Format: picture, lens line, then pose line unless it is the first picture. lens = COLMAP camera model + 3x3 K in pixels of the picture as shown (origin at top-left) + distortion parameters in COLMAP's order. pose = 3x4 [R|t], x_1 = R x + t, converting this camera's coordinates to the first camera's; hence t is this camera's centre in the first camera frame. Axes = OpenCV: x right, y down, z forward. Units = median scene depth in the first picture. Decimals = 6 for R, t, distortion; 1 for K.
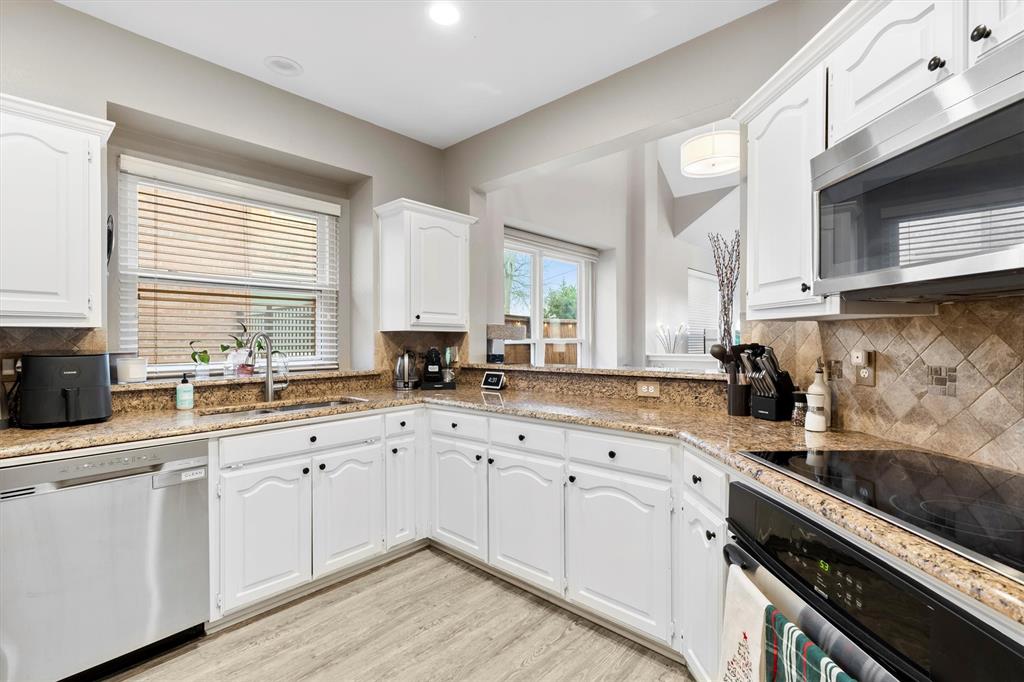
lens RADIAL K [[471.8, 0, 517.6], [0, 471.8, 341.9], [0, 0, 1]] dist [0.008549, -0.000238]
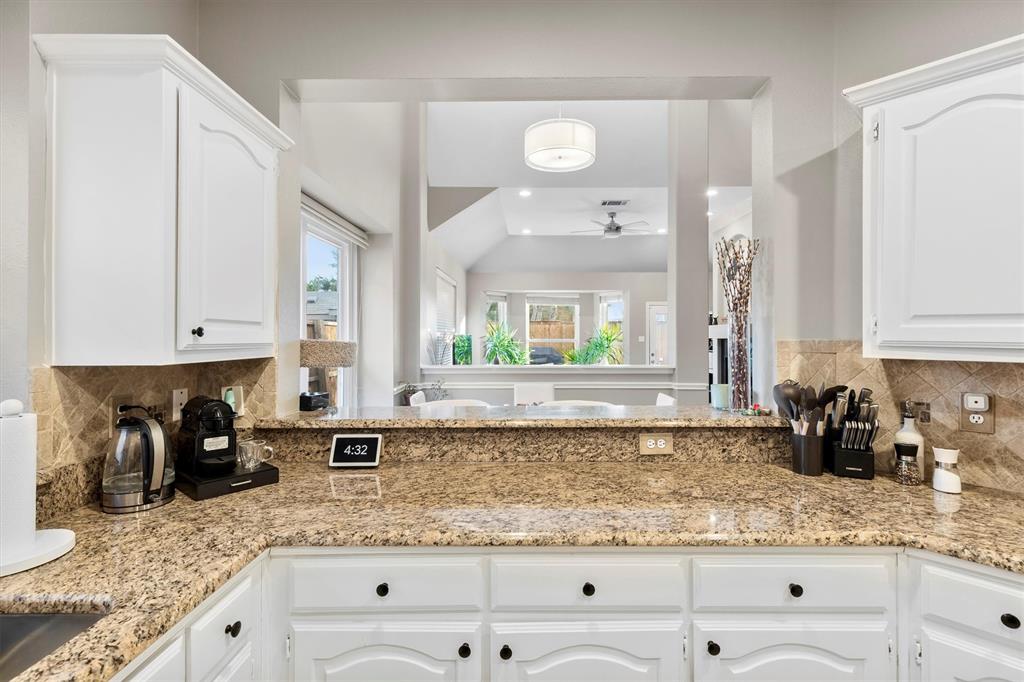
lens RADIAL K [[471.8, 0, 512.4], [0, 471.8, 331.3], [0, 0, 1]] dist [0.008549, -0.000238]
pose [[0.741303, 0.007964, 0.671123, -0.371858], [-0.000492, 0.999936, -0.011323, -0.062922], [-0.671170, 0.008064, 0.741259, 0.638462]]
